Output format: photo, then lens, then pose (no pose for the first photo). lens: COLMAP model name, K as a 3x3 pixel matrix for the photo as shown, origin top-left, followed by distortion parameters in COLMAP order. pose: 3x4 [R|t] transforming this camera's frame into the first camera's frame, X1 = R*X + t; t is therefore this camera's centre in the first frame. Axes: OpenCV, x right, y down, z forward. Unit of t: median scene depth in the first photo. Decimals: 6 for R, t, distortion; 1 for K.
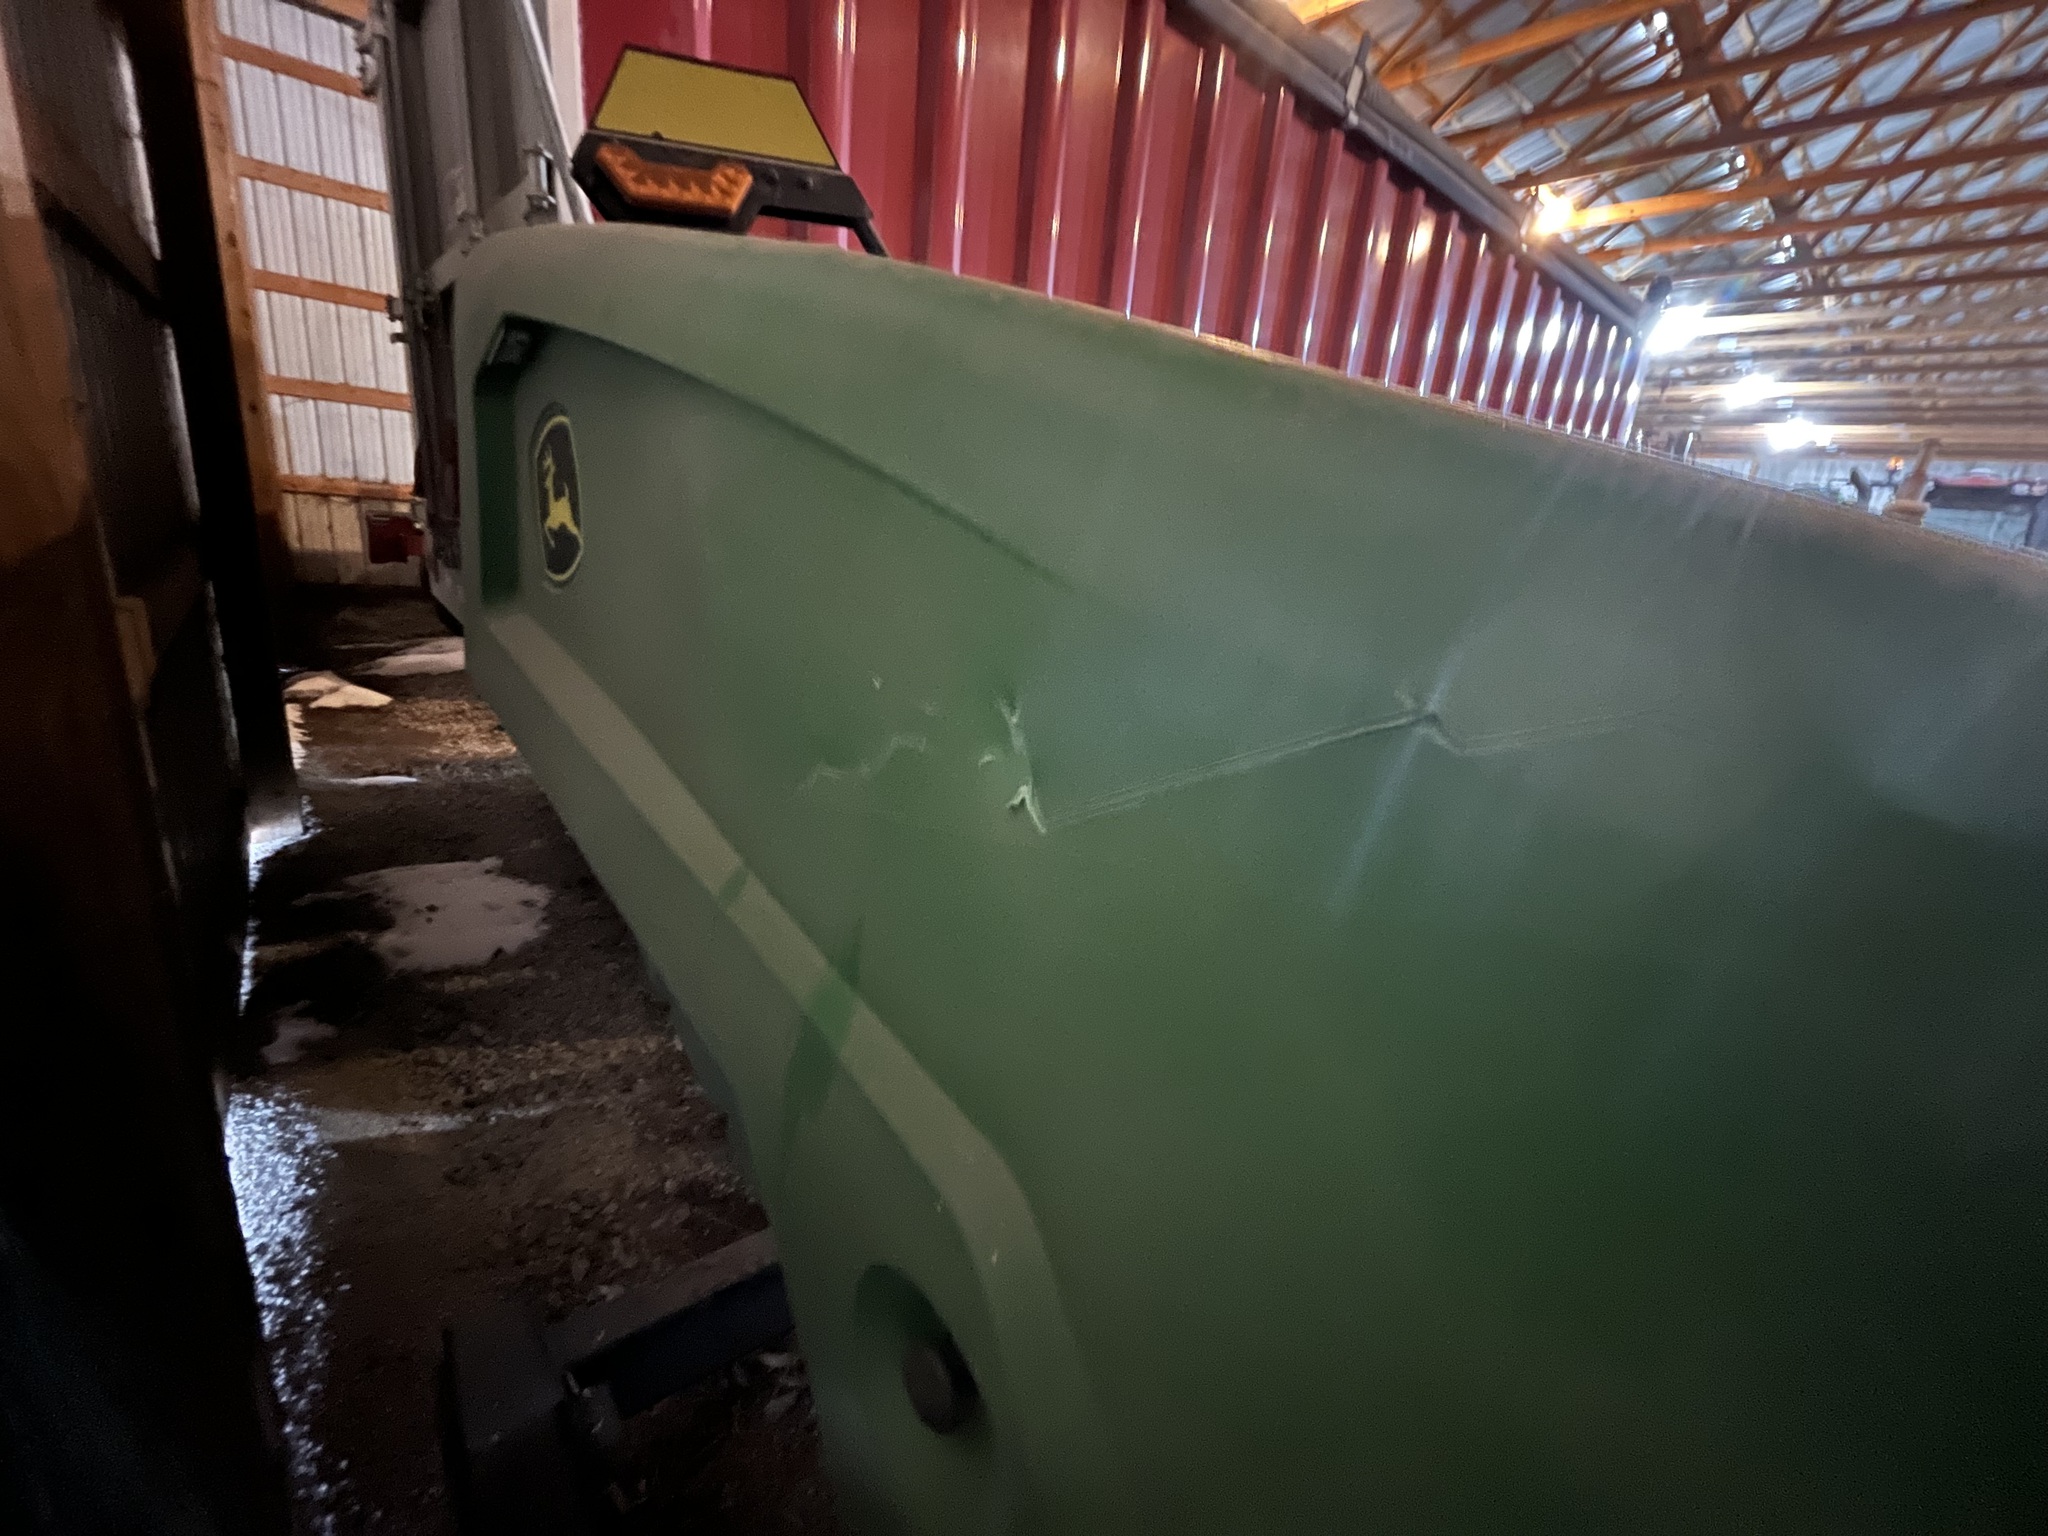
lens RADIAL K [[817.5, 0, 1017.2], [0, 817.5, 763.1], [0, 0, 1]] dist [0.002434, -0.000863]
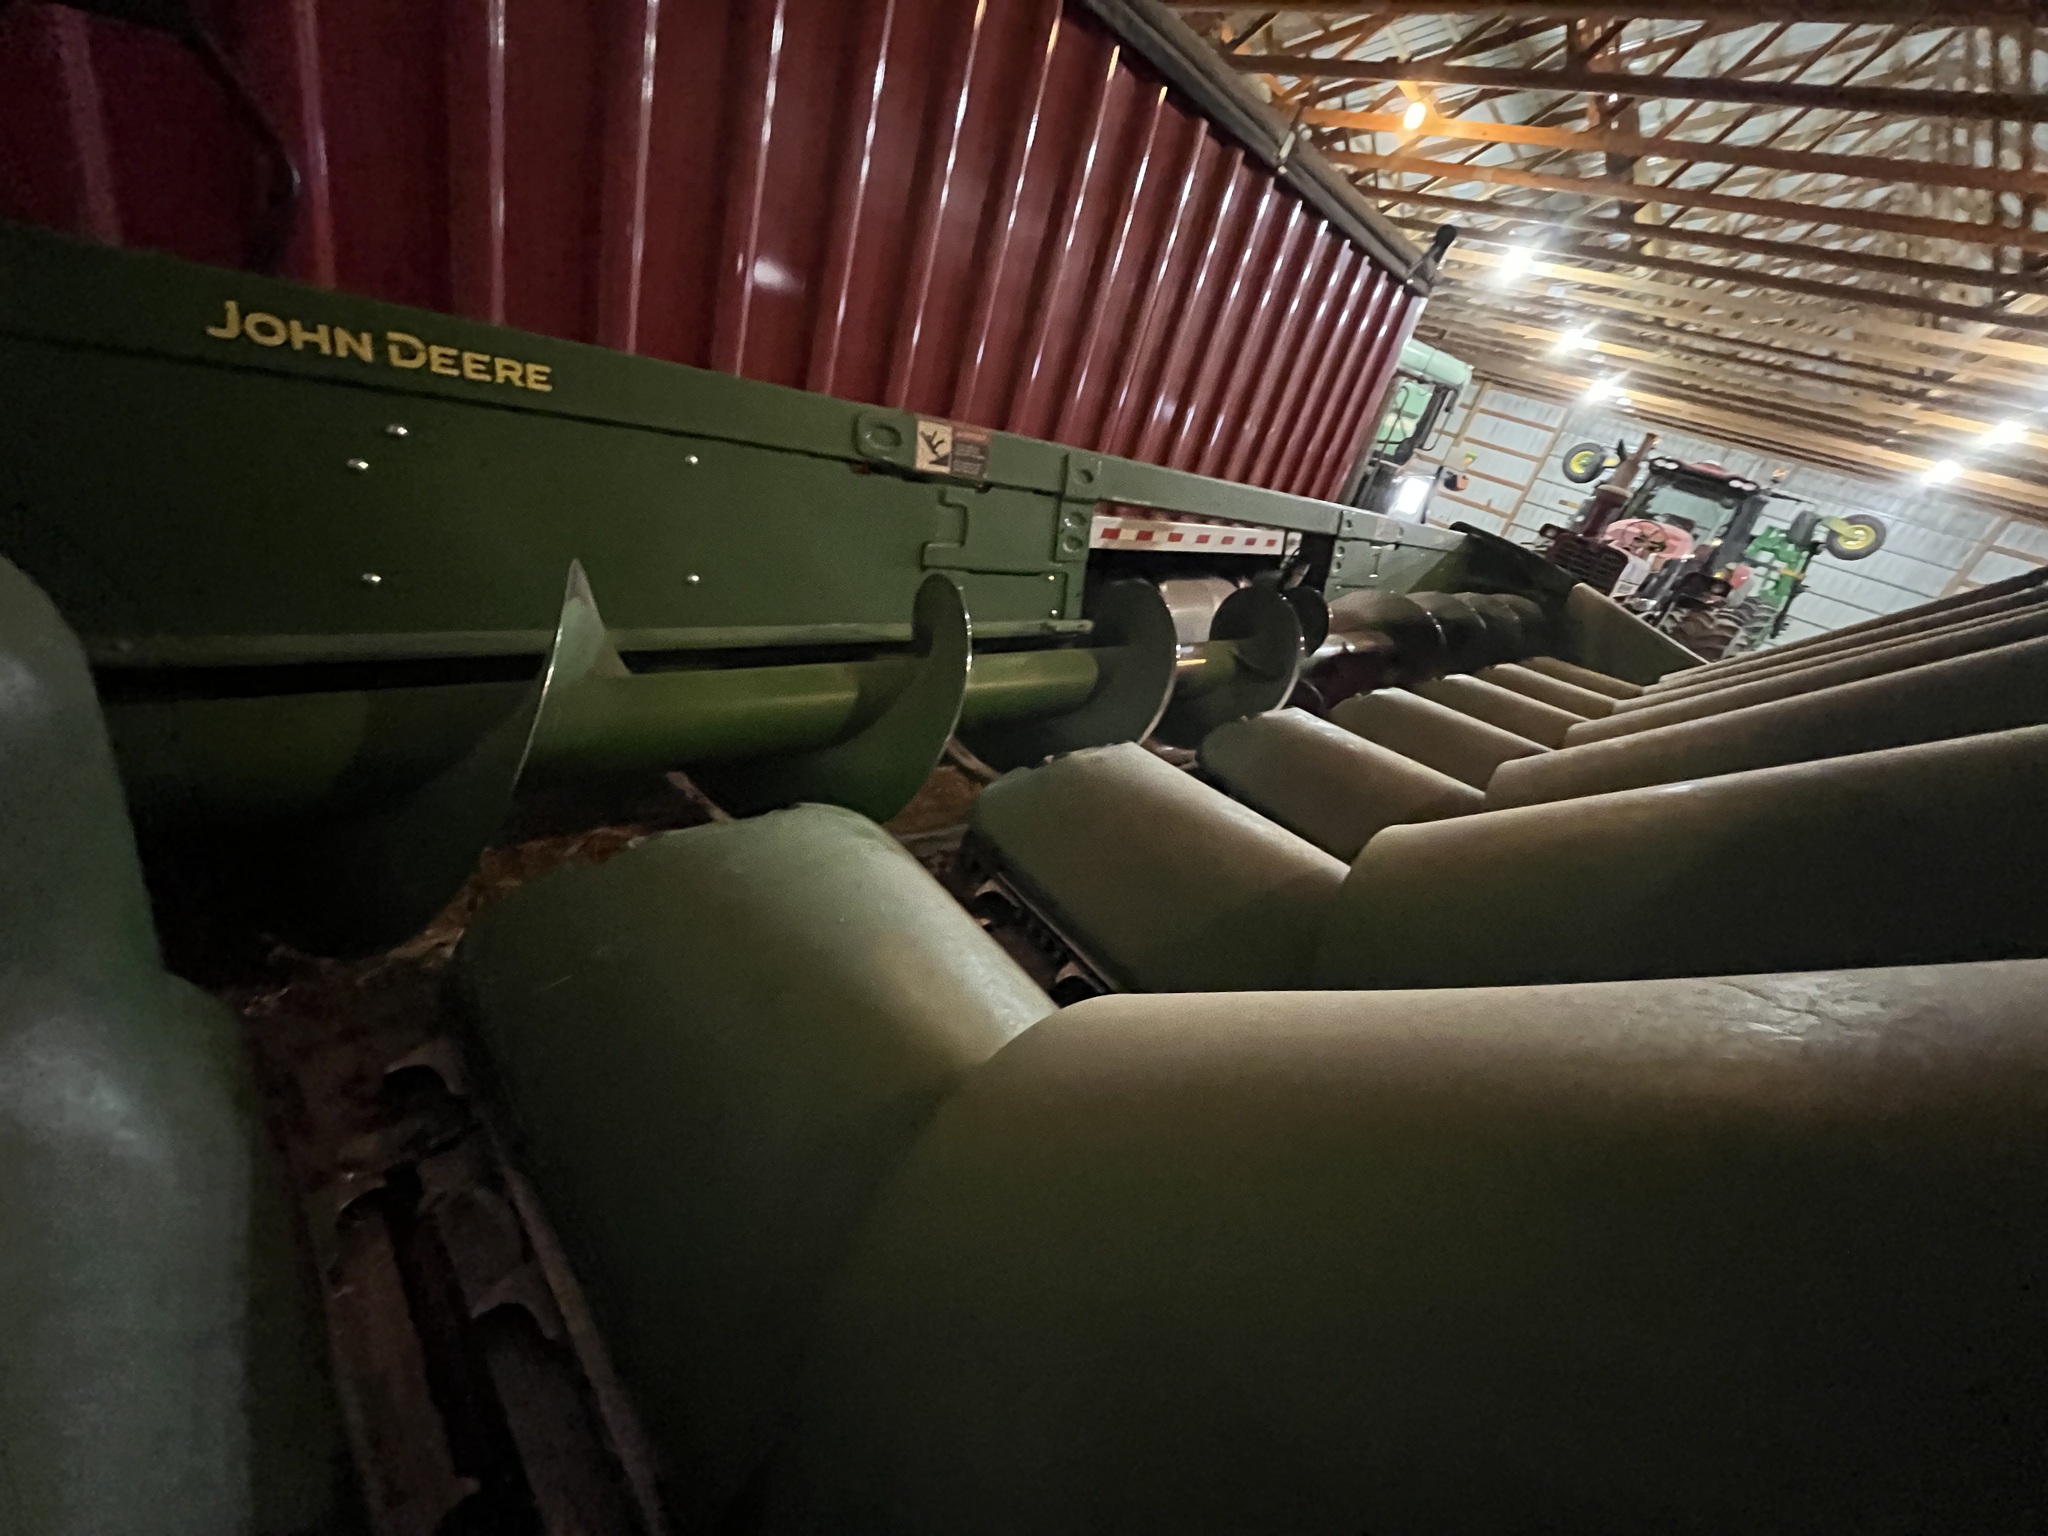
lens RADIAL K [[817.5, 0, 1015.9], [0, 817.5, 764.6], [0, 0, 1]] dist [0.002434, -0.000863]
pose [[0.975882, 0.101208, 0.193418, 0.095981], [-0.137169, 0.973561, 0.182656, -0.037521], [-0.169818, -0.204781, 0.963964, -0.019335]]
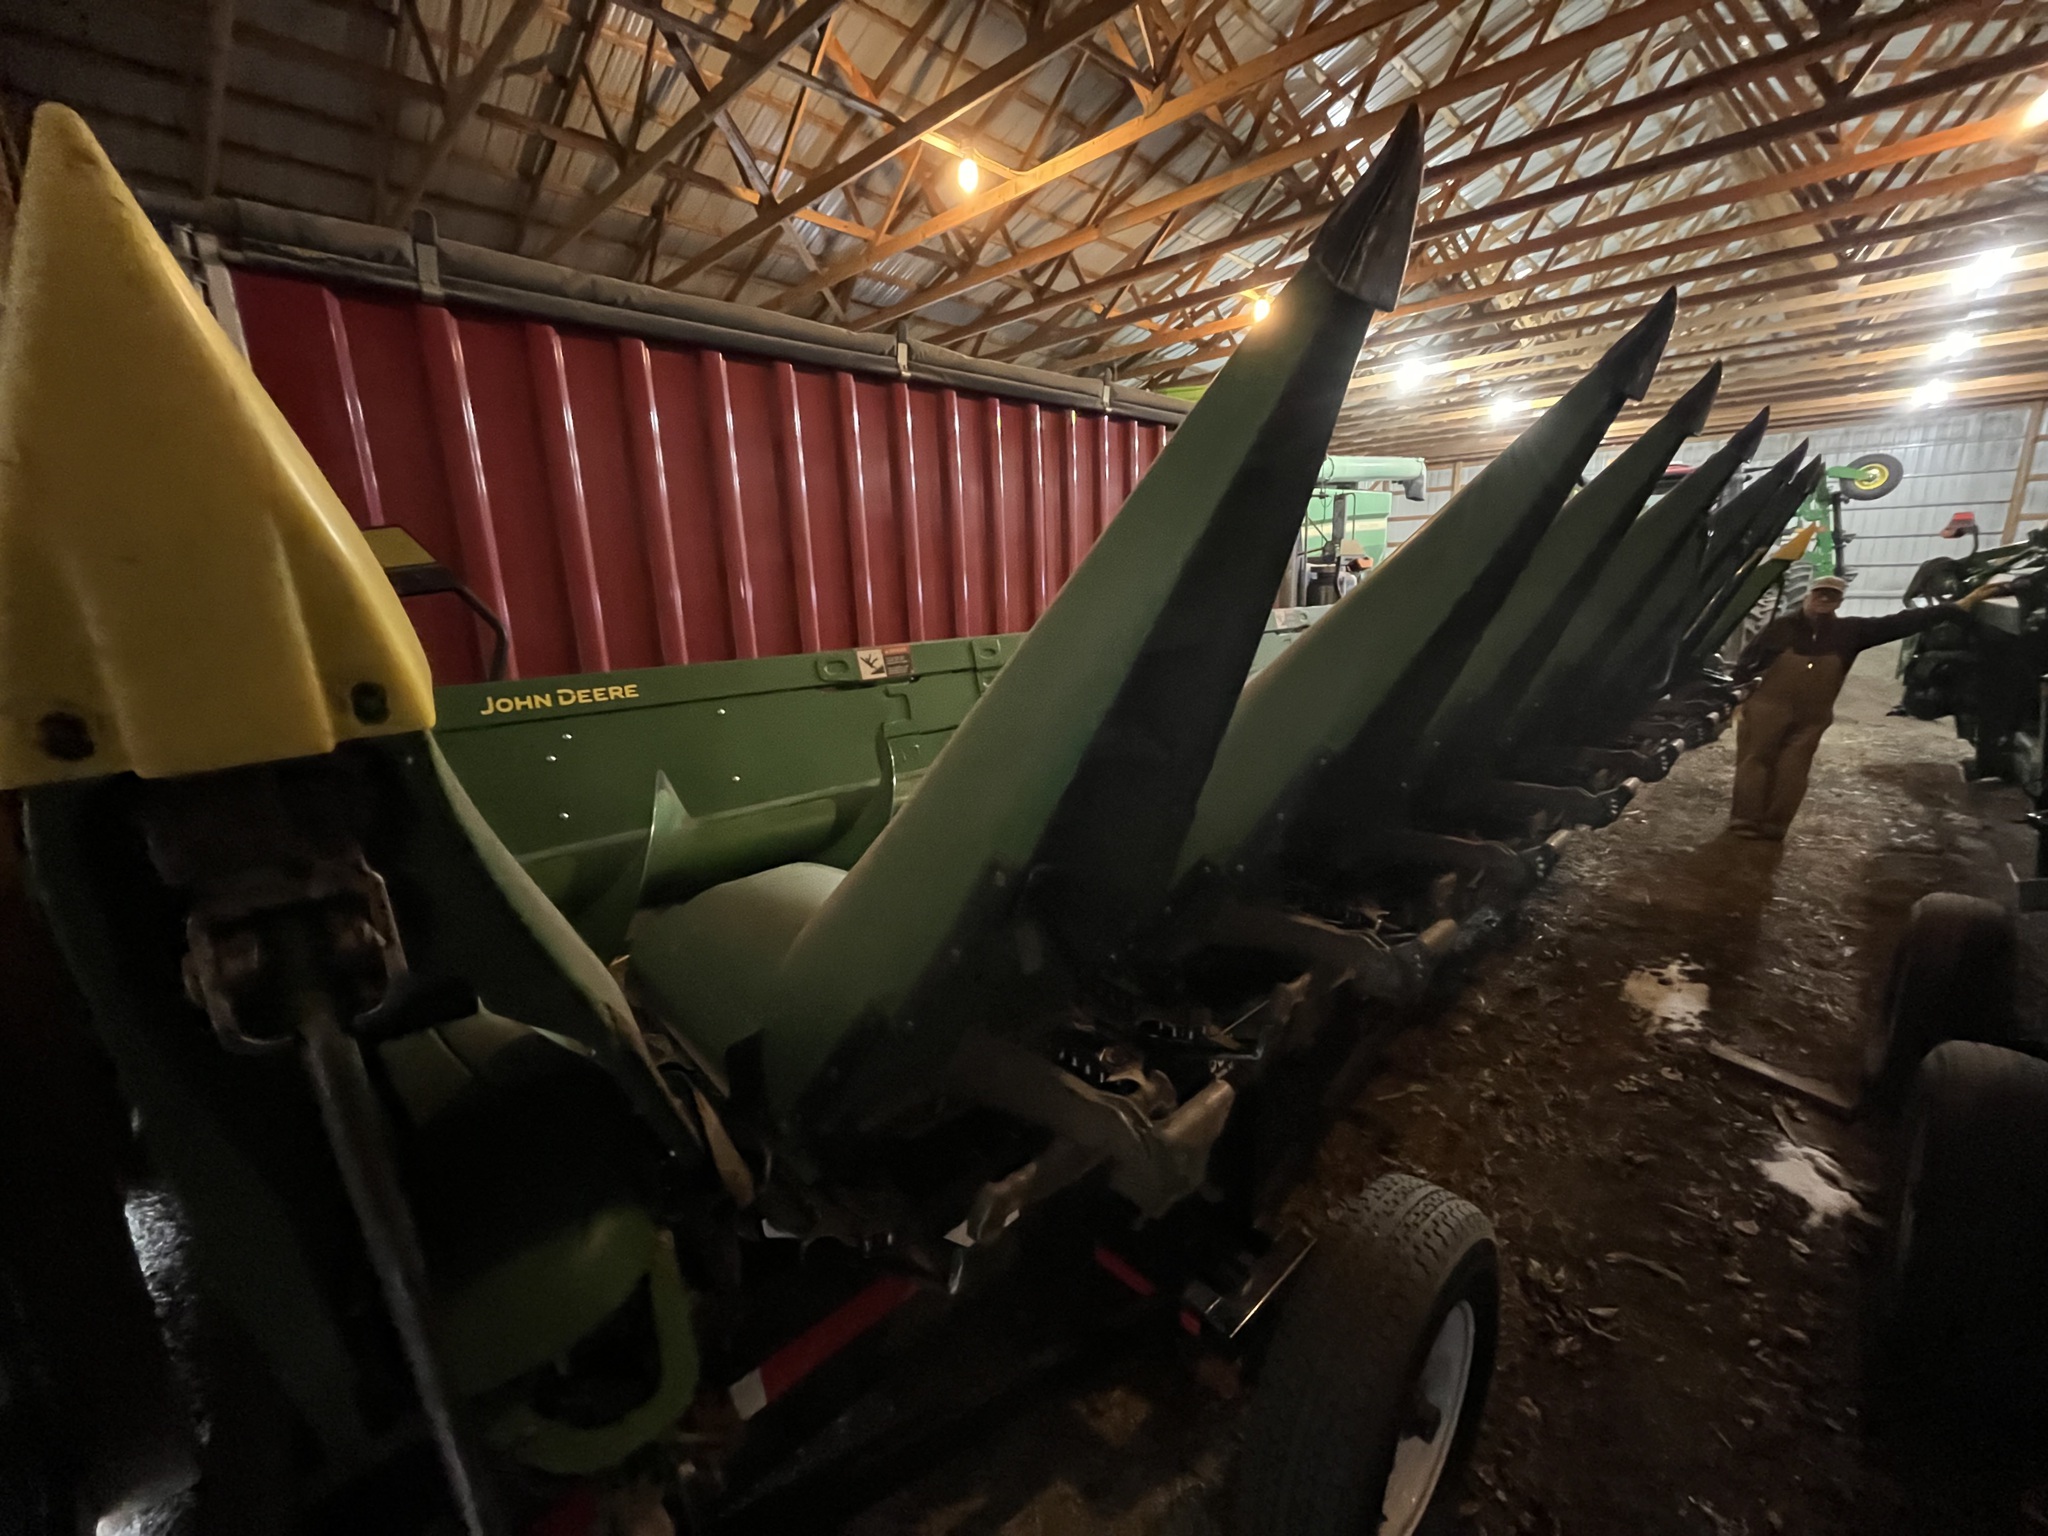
lens RADIAL K [[817.5, 0, 1019.2], [0, 817.5, 765.6], [0, 0, 1]] dist [0.002434, -0.000863]
pose [[0.986607, -0.147388, 0.069881, 0.144515], [0.151390, 0.986892, -0.055900, -0.003206], [-0.060726, 0.065731, 0.995988, -0.140966]]
